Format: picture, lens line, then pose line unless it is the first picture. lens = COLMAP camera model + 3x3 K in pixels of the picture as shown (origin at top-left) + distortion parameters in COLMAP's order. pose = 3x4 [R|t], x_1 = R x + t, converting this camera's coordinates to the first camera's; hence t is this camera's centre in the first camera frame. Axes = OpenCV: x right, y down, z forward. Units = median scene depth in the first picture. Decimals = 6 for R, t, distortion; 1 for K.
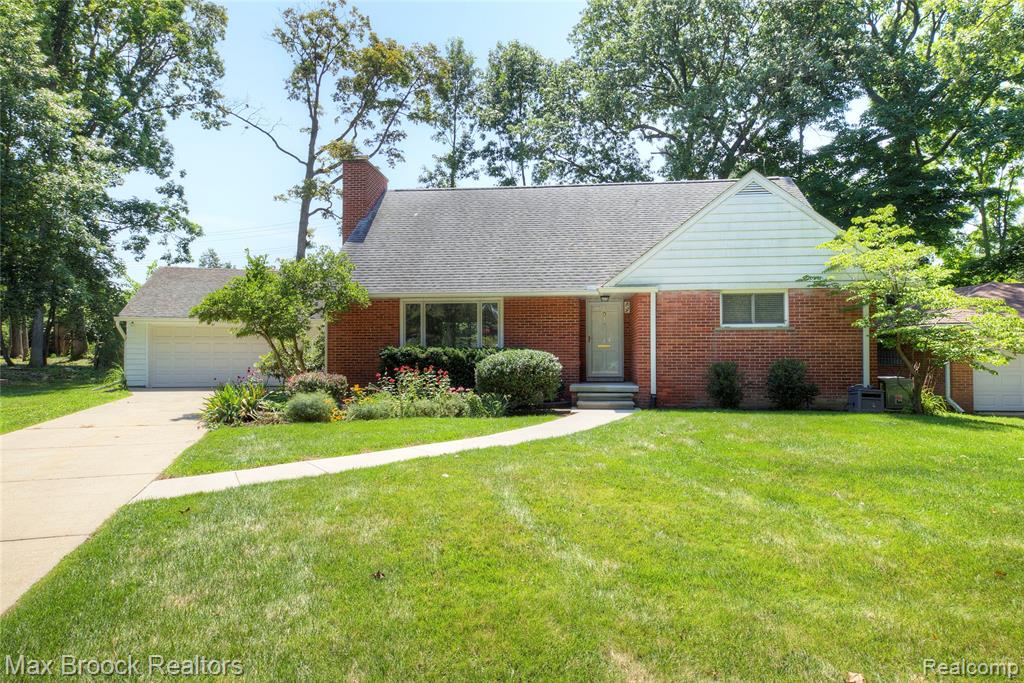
lens RADIAL K [[628.4, 0, 512.0], [0, 628.4, 341.5], [0, 0, 1]] dist [0.027448, -0.000068]
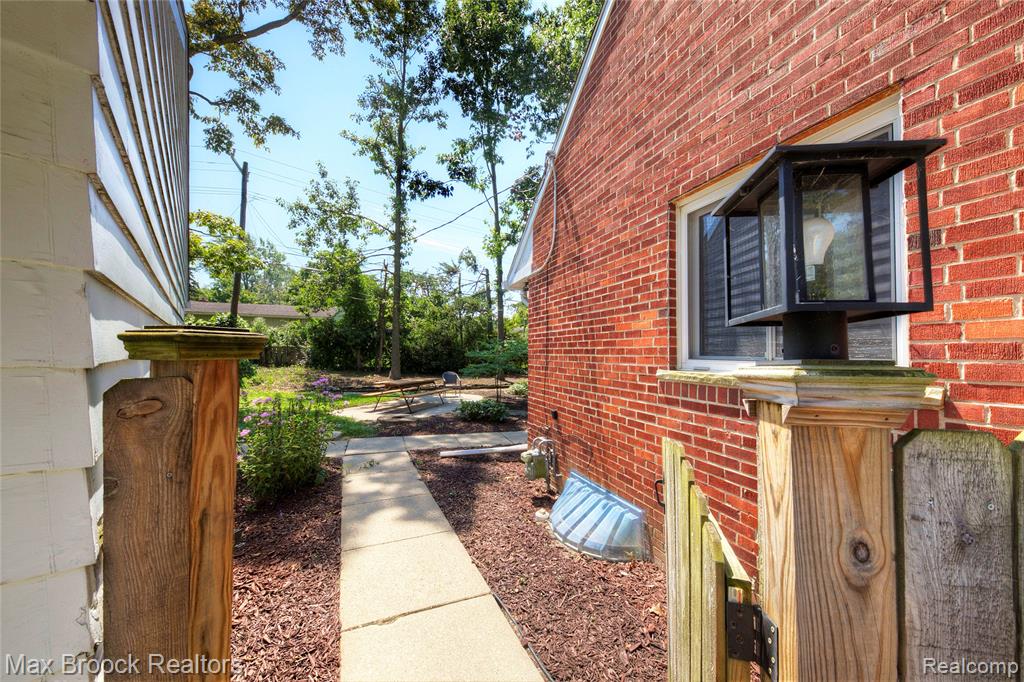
lens RADIAL K [[357.0, 0, 513.0], [0, 357.0, 343.3], [0, 0, 1]] dist [0.014306, 0.000007]
pose [[0.895332, 0.029064, 0.444449, -0.178079], [-0.023930, 0.999566, -0.017157, 0.002478], [-0.444755, 0.004725, 0.895640, 0.640504]]
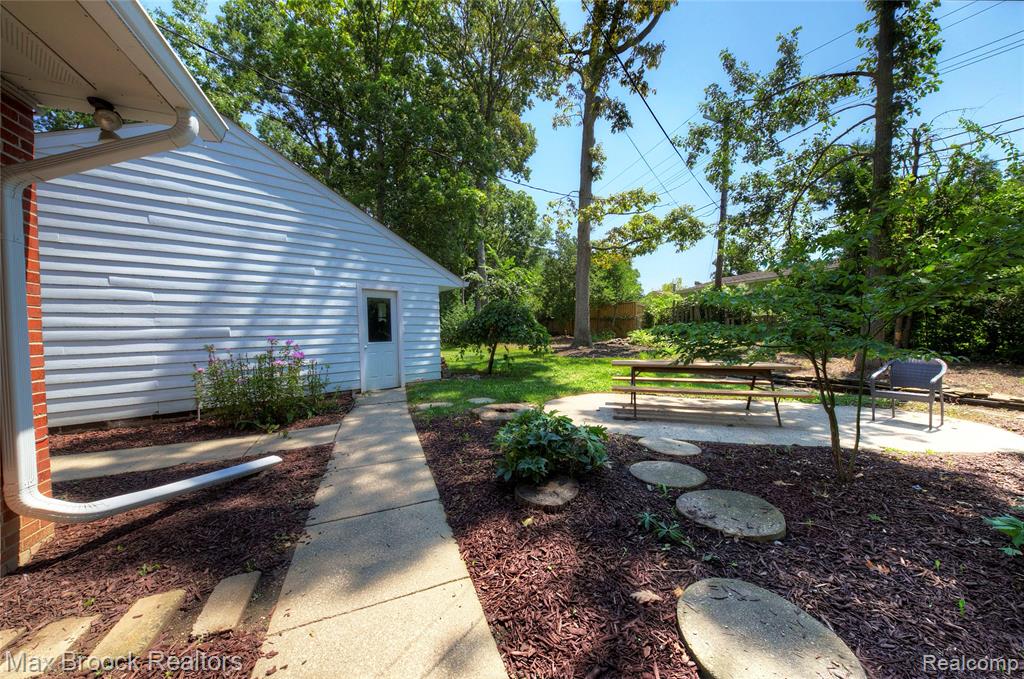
lens RADIAL K [[352.0, 0, 511.3], [0, 352.0, 343.7], [0, 0, 1]] dist [0.014602, -0.008057]
pose [[0.449570, 0.025818, -0.892872, -0.016109], [0.020801, 0.999009, 0.039360, 0.014672], [0.893003, -0.036268, 0.448587, 0.812924]]
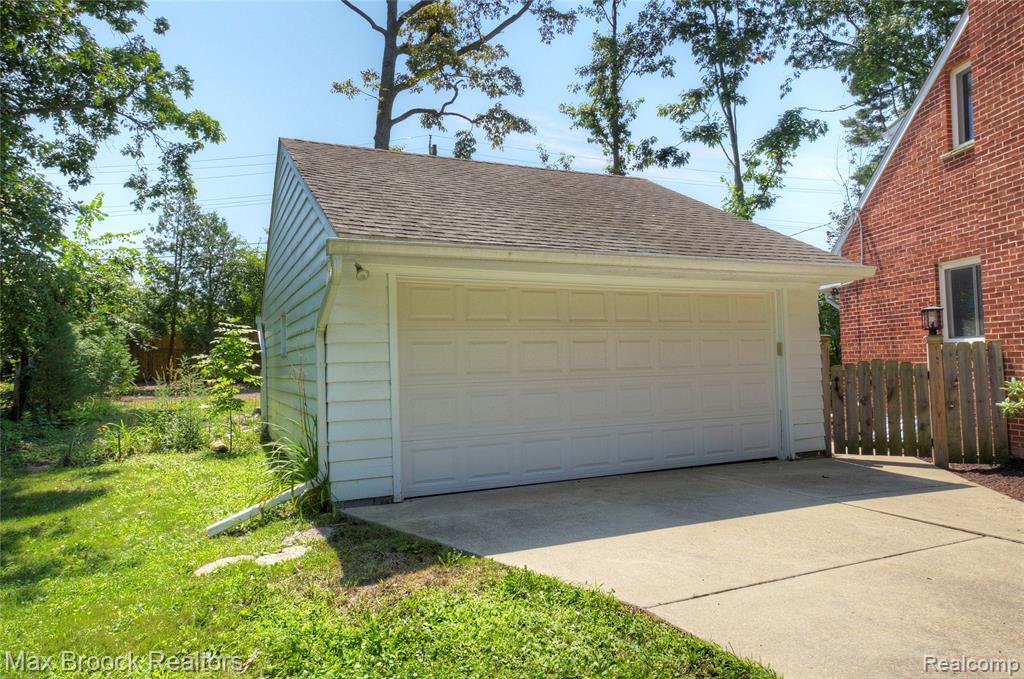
lens RADIAL K [[667.1, 0, 512.0], [0, 667.1, 339.5], [0, 0, 1]] dist [0.007201, 0.002578]
pose [[0.984729, -0.014267, 0.173509, -0.350614], [0.017863, 0.999656, -0.019180, 0.006068], [-0.173175, 0.021987, 0.984646, 0.436038]]
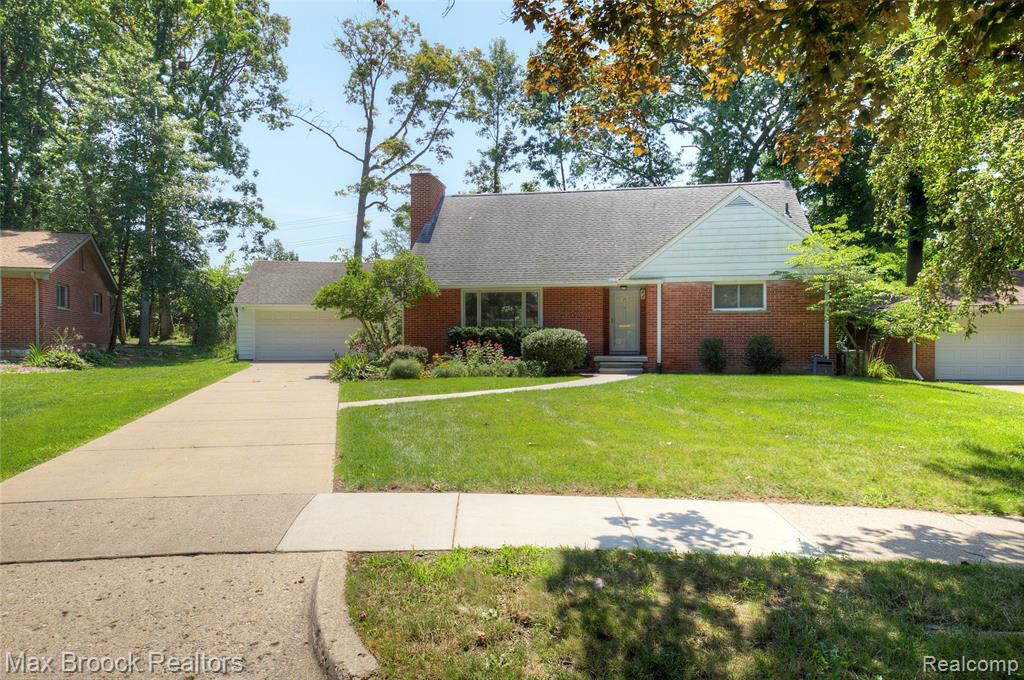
lens RADIAL K [[667.1, 0, 512.0], [0, 667.1, 340.0], [0, 0, 1]] dist [0.007201, 0.002578]
pose [[0.998107, -0.000605, -0.061495, 0.003393], [0.002158, 0.999681, 0.025178, 0.000646], [0.061460, -0.025263, 0.997790, -0.160878]]
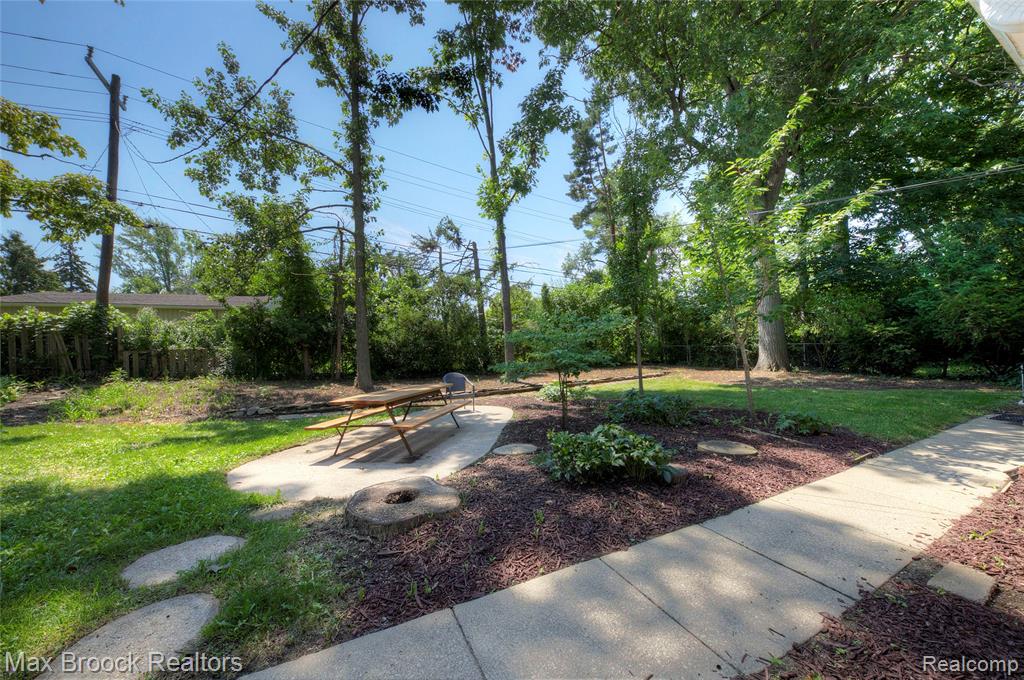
lens RADIAL K [[352.0, 0, 511.3], [0, 352.0, 344.2], [0, 0, 1]] dist [0.014602, -0.008057]
pose [[0.843497, -0.010637, 0.537029, -0.164239], [0.022652, 0.999619, -0.015780, 0.013140], [-0.536657, 0.025475, 0.843416, 0.789800]]
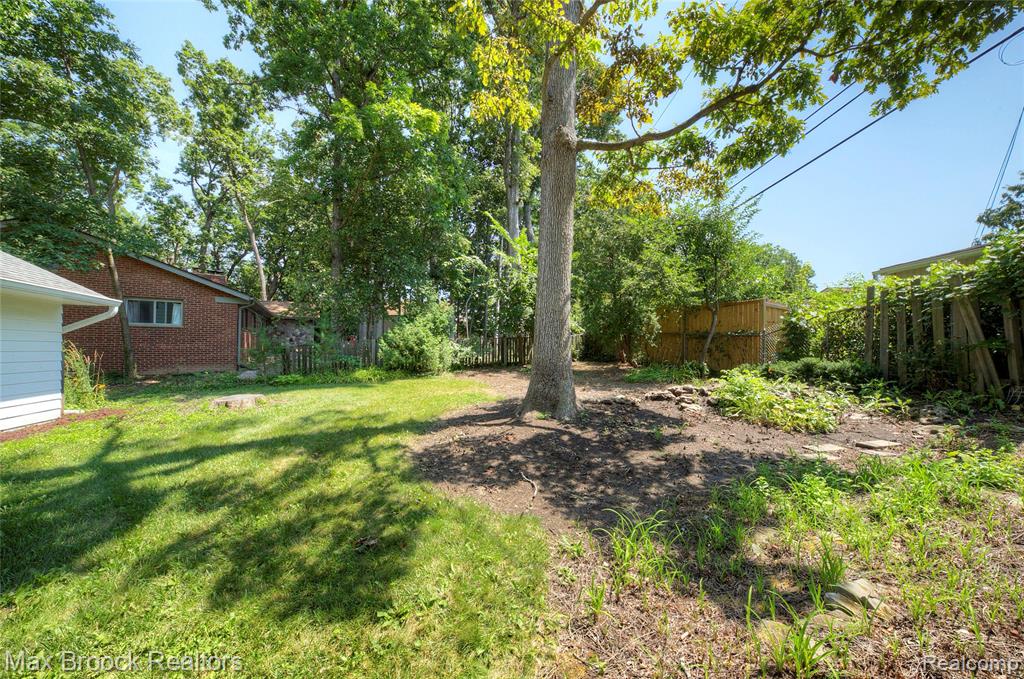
lens RADIAL K [[358.3, 0, 512.0], [0, 358.3, 339.5], [0, 0, 1]] dist [0.019589, -0.010458]
pose [[0.112624, -0.010211, -0.993585, -0.204328], [0.006743, 0.999932, -0.009512, 0.004189], [0.993615, -0.005628, 0.112686, 1.049992]]
